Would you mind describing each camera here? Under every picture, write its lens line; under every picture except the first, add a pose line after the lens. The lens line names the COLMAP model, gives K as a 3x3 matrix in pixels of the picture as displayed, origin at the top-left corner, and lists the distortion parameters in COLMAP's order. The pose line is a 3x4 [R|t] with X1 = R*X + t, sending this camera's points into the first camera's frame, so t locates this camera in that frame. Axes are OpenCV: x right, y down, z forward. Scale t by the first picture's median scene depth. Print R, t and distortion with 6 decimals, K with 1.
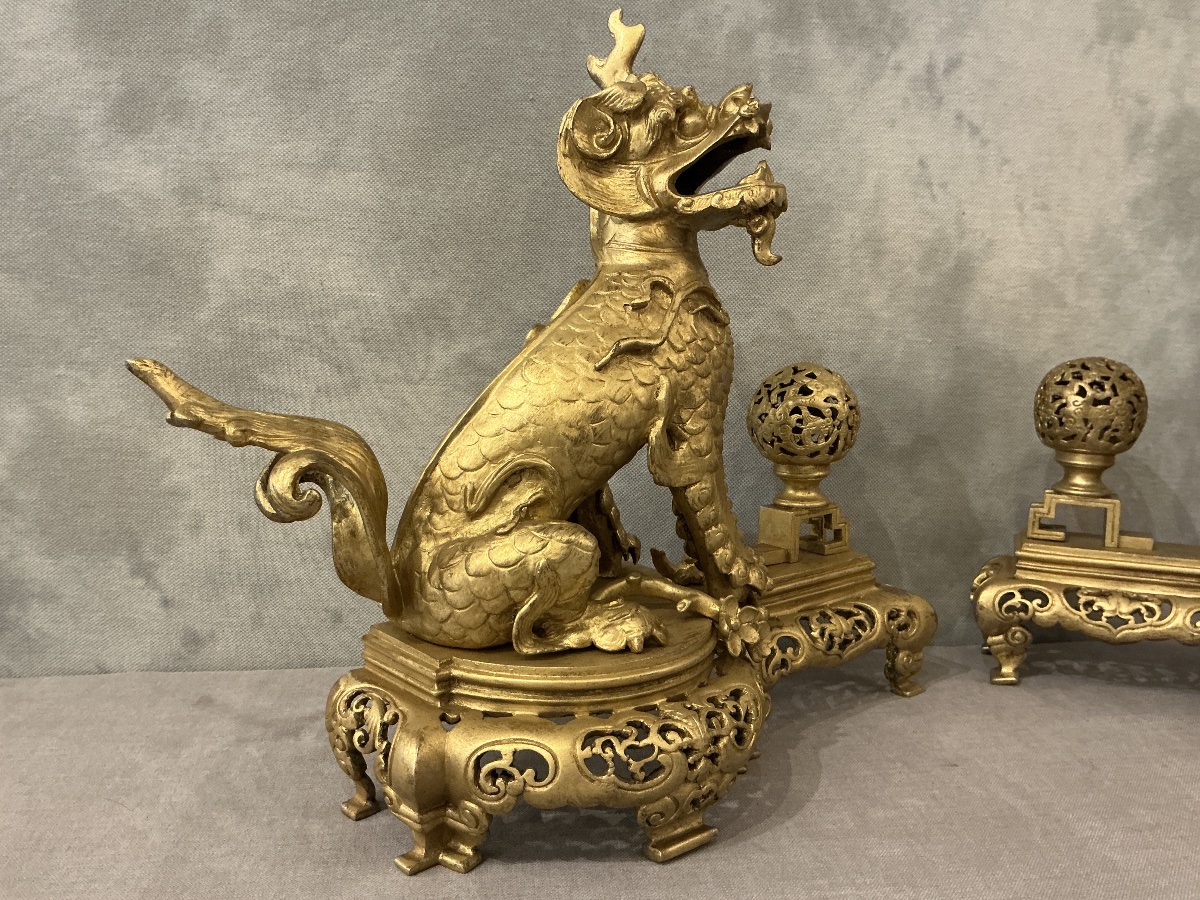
lens RADIAL K [[996.0, 0, 593.7], [0, 996.0, 453.2], [0, 0, 1]] dist [0.137546, -0.294716]
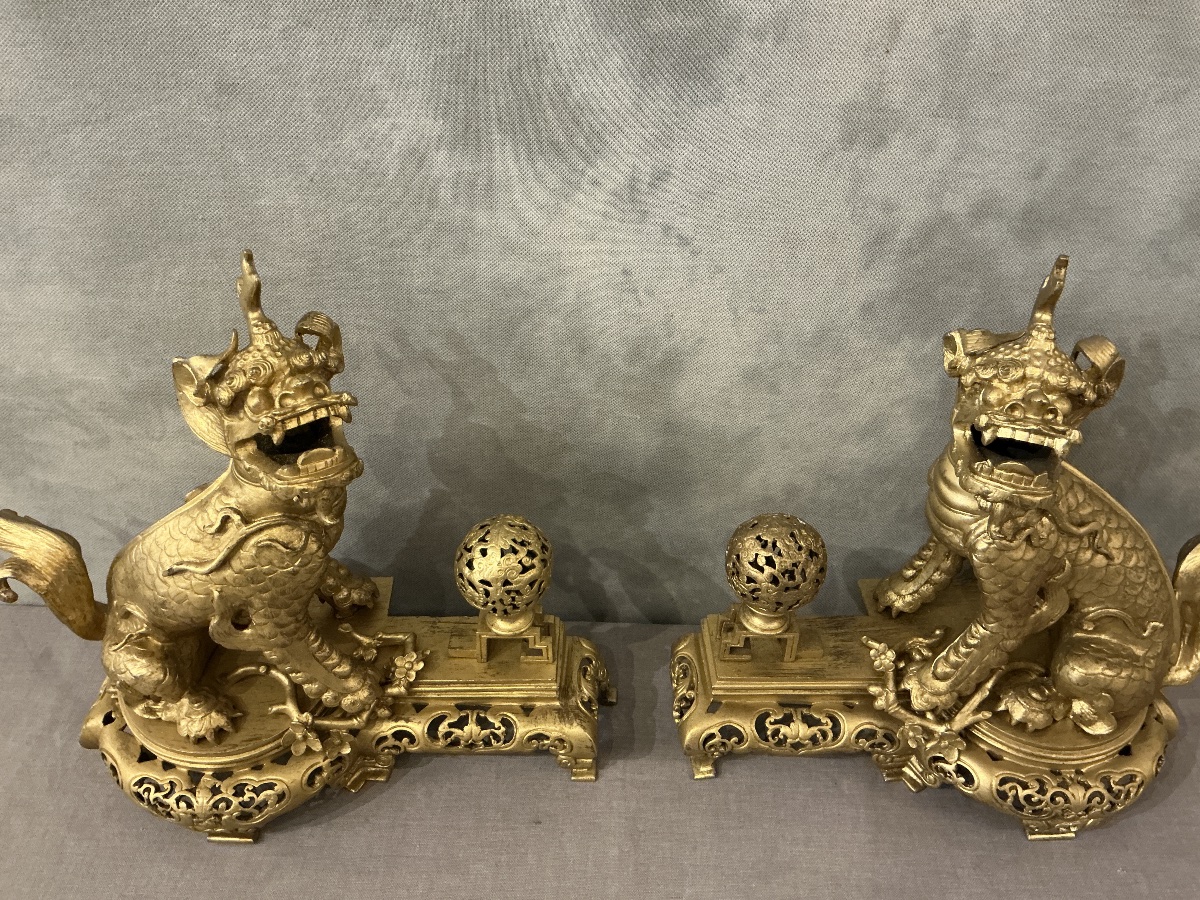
lens RADIAL K [[996.0, 0, 593.7], [0, 996.0, 453.2], [0, 0, 1]] dist [0.137546, -0.294716]
pose [[0.988955, 0.096342, -0.112636, 0.449312], [-0.021961, 0.846790, 0.531475, -0.693636], [0.146582, -0.523131, 0.839552, 0.118160]]
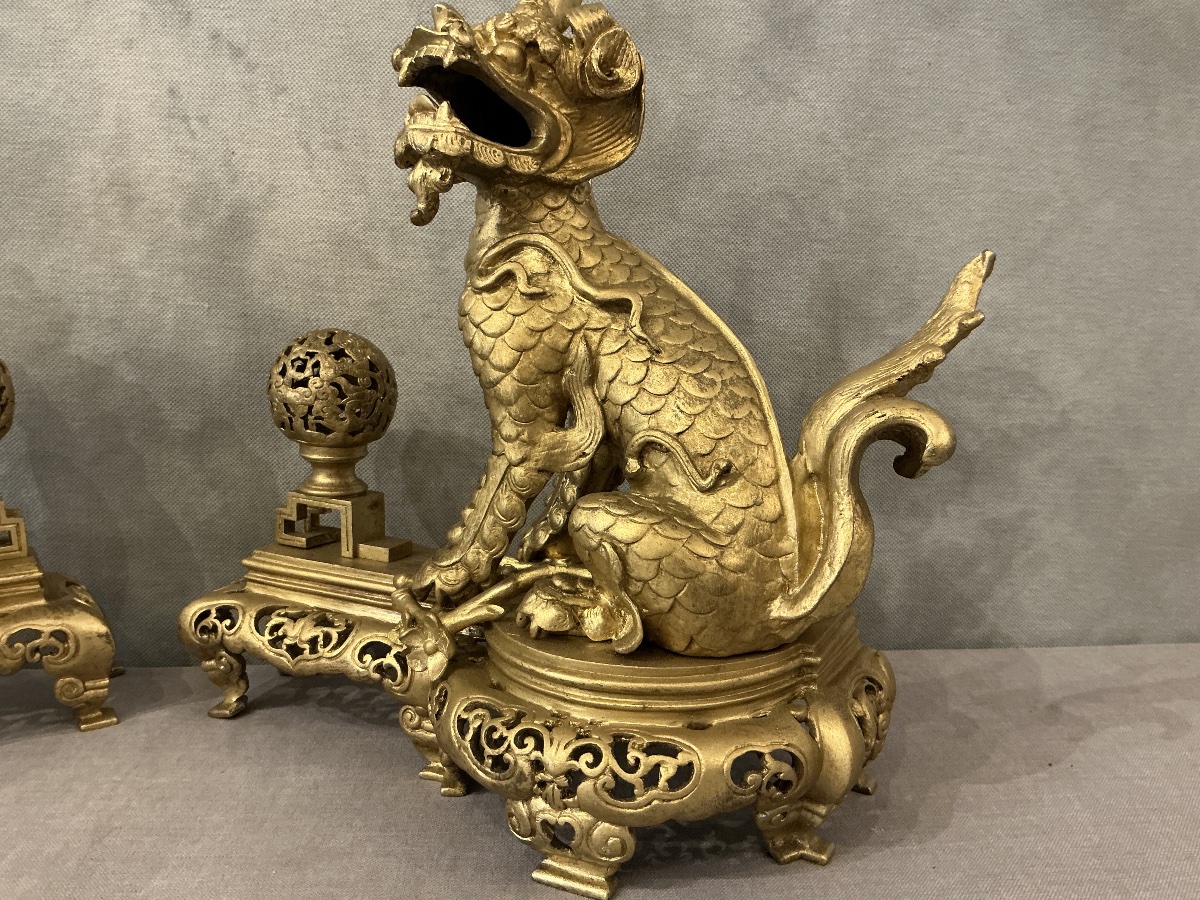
lens RADIAL K [[996.0, 0, 593.7], [0, 996.0, 453.2], [0, 0, 1]] dist [0.137546, -0.294716]
pose [[0.998831, 0.015679, -0.045720, 0.767990], [-0.014047, 0.999260, 0.035795, -0.026084], [0.046247, -0.035111, 0.998313, 0.187729]]
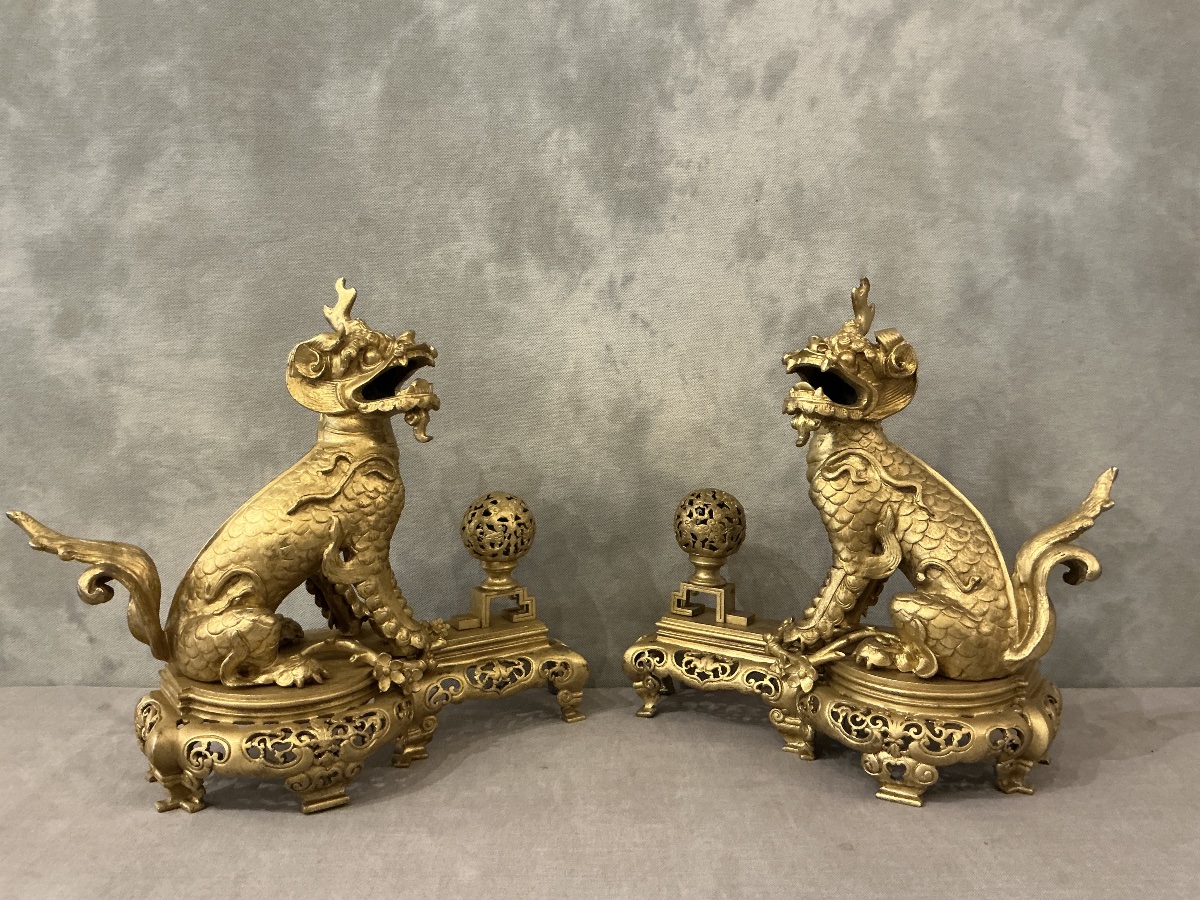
lens RADIAL K [[996.0, 0, 593.7], [0, 996.0, 453.2], [0, 0, 1]] dist [0.137546, -0.294716]
pose [[0.994377, 0.014915, -0.104841, 0.489401], [-0.017623, 0.999533, -0.024947, -0.109304], [0.104420, 0.026655, 0.994176, -0.435713]]
